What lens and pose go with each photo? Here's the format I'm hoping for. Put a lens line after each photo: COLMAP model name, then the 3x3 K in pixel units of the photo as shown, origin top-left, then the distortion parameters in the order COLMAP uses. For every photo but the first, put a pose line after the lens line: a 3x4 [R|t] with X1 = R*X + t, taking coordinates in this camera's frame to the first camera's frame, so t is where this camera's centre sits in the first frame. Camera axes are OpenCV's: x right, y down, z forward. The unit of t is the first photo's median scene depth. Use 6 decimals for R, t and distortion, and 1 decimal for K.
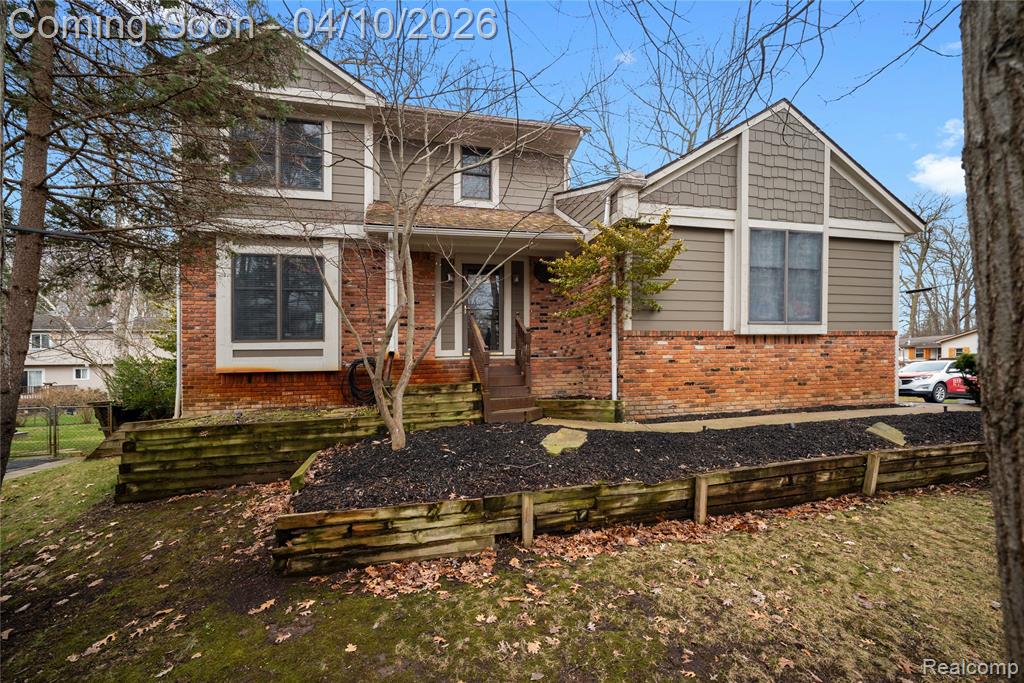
lens RADIAL K [[406.6, 0, 438.1], [0, 406.6, 368.8], [0, 0, 1]] dist [-0.002522, 0.000748]
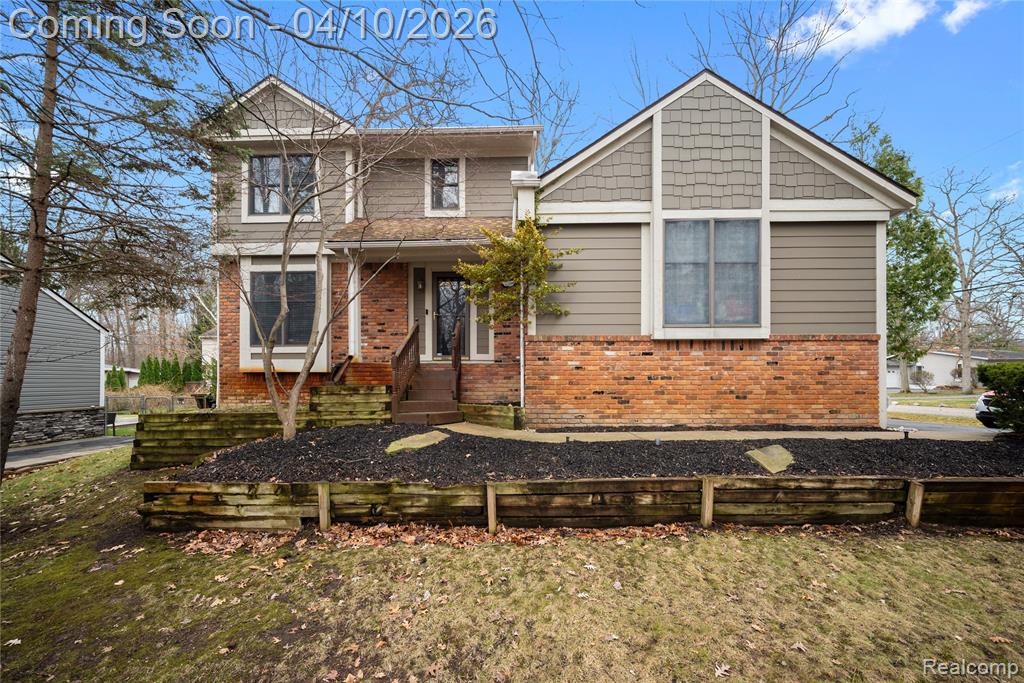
lens RADIAL K [[406.6, 0, 438.1], [0, 406.6, 368.8], [0, 0, 1]] dist [-0.002522, 0.000748]
pose [[0.961161, 0.018054, -0.275396, 0.535888], [-0.021786, 0.999708, -0.010497, 0.000289], [0.275126, 0.016089, 0.961274, 0.011035]]
